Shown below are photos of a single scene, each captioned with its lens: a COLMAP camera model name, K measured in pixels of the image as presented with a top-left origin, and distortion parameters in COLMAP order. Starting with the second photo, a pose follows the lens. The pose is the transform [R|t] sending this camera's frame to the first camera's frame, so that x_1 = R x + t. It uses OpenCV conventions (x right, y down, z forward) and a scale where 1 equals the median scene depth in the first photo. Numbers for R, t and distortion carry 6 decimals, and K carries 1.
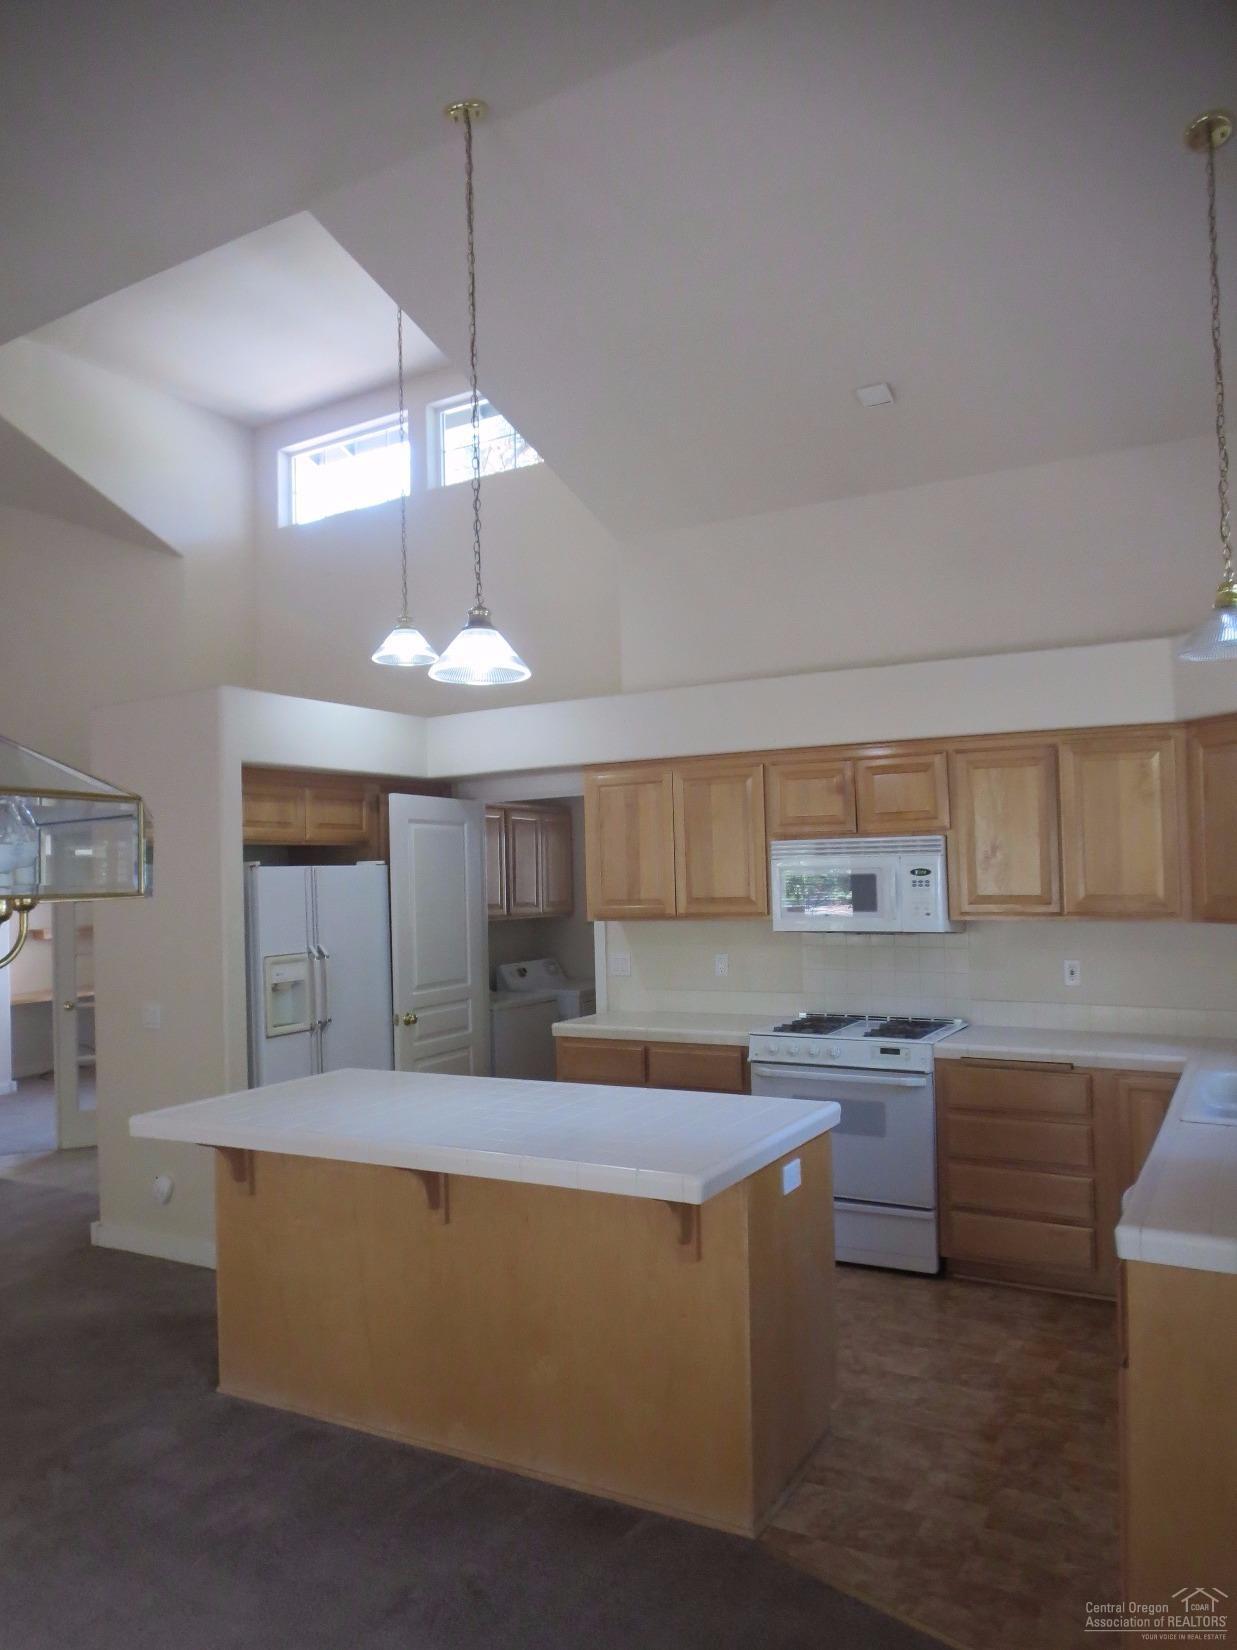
lens RADIAL K [[1179.0, 0, 618.5], [0, 1179.0, 825.0], [0, 0, 1]] dist [0.000164, -0.000006]
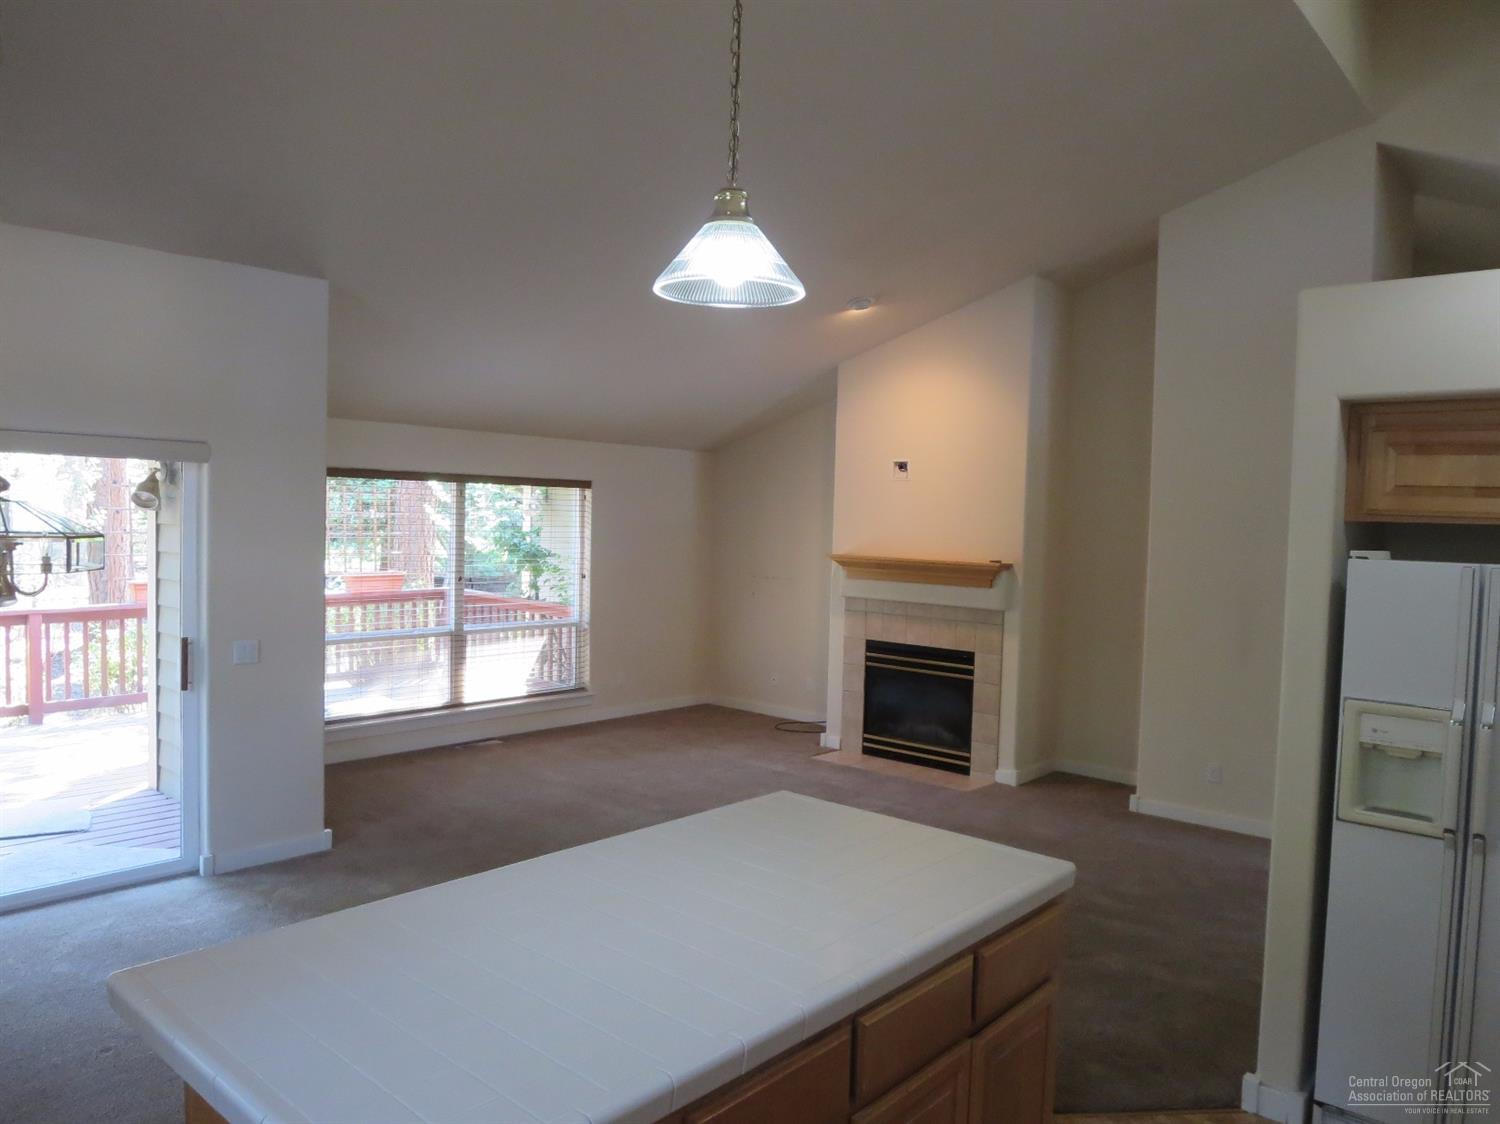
lens RADIAL K [[1051.8, 0, 750.0], [0, 1051.8, 562.0], [0, 0, 1]] dist [0.000409, 0.000137]
pose [[-0.211309, 0.062926, -0.975392, 0.330192], [0.006969, 0.997997, 0.062875, -0.001447], [0.977394, 0.006488, -0.211324, 0.790743]]
